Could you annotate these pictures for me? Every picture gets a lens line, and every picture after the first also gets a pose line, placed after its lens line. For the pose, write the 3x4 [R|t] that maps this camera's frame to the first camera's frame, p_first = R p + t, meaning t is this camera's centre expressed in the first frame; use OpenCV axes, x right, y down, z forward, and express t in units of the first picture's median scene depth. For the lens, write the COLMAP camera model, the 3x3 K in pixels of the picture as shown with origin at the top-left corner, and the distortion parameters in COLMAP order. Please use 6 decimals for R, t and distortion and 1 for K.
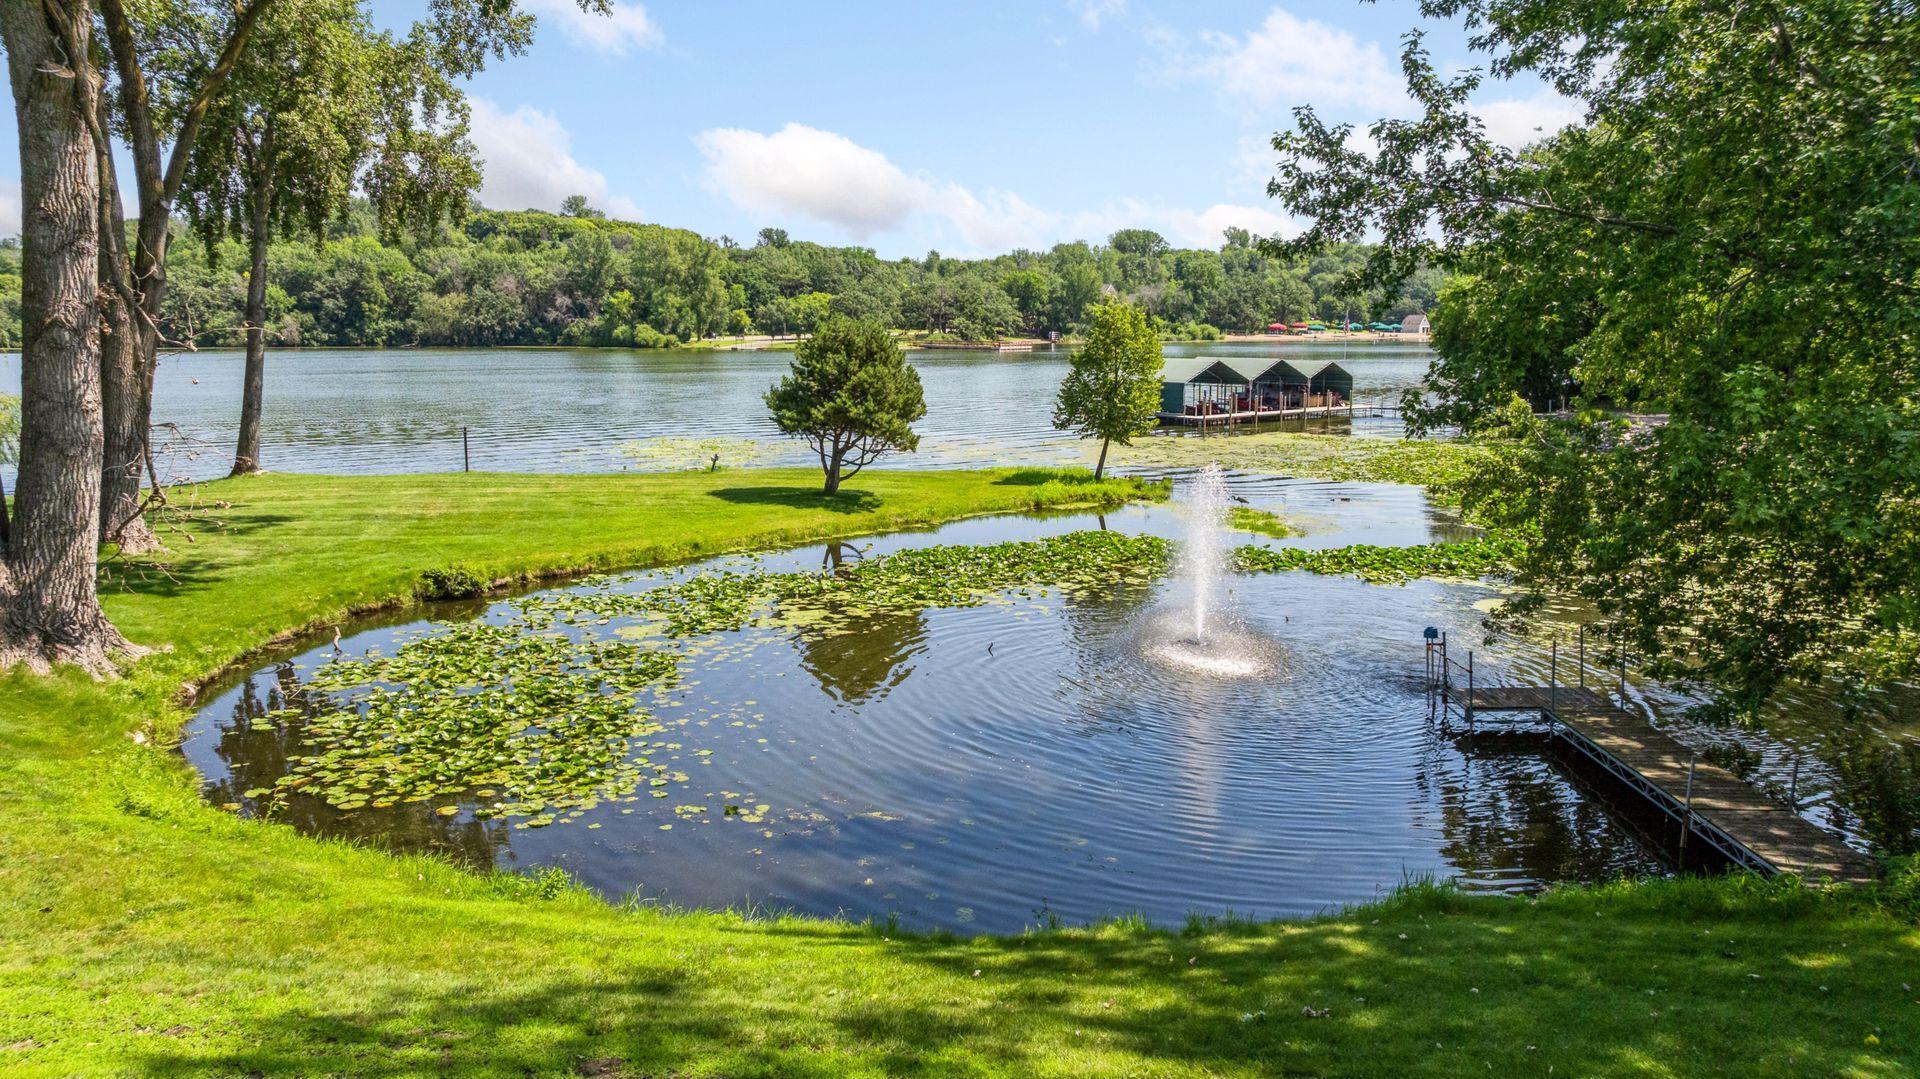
lens RADIAL K [[1375.8, 0, 956.9], [0, 1375.8, 533.7], [0, 0, 1]] dist [-0.016557, -0.000679]
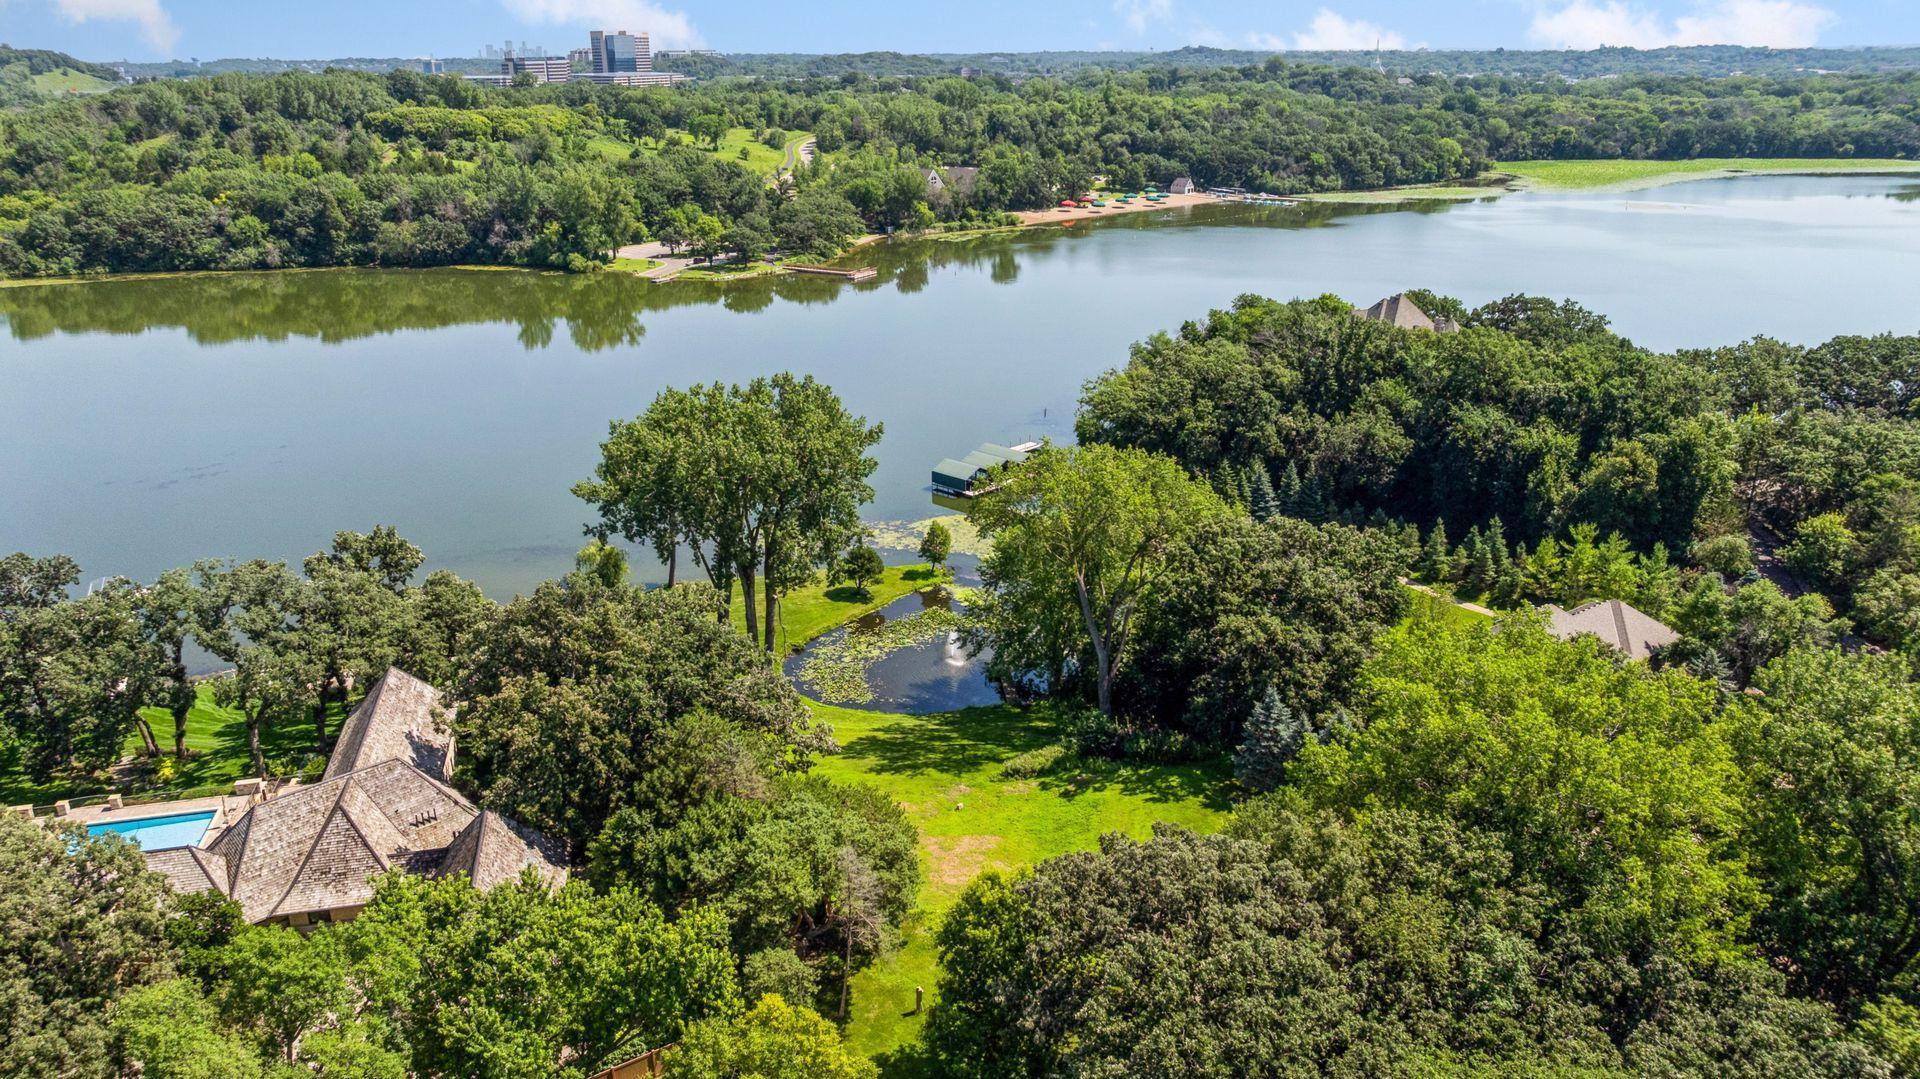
lens RADIAL K [[1380.4, 0, 960.0], [0, 1380.4, 539.5], [0, 0, 1]] dist [-0.006096, 0.000603]
pose [[0.991790, -0.050461, 0.117501, -0.031693], [0.028254, 0.982614, 0.183500, -0.105867], [-0.124718, -0.178674, 0.975972, -0.325866]]
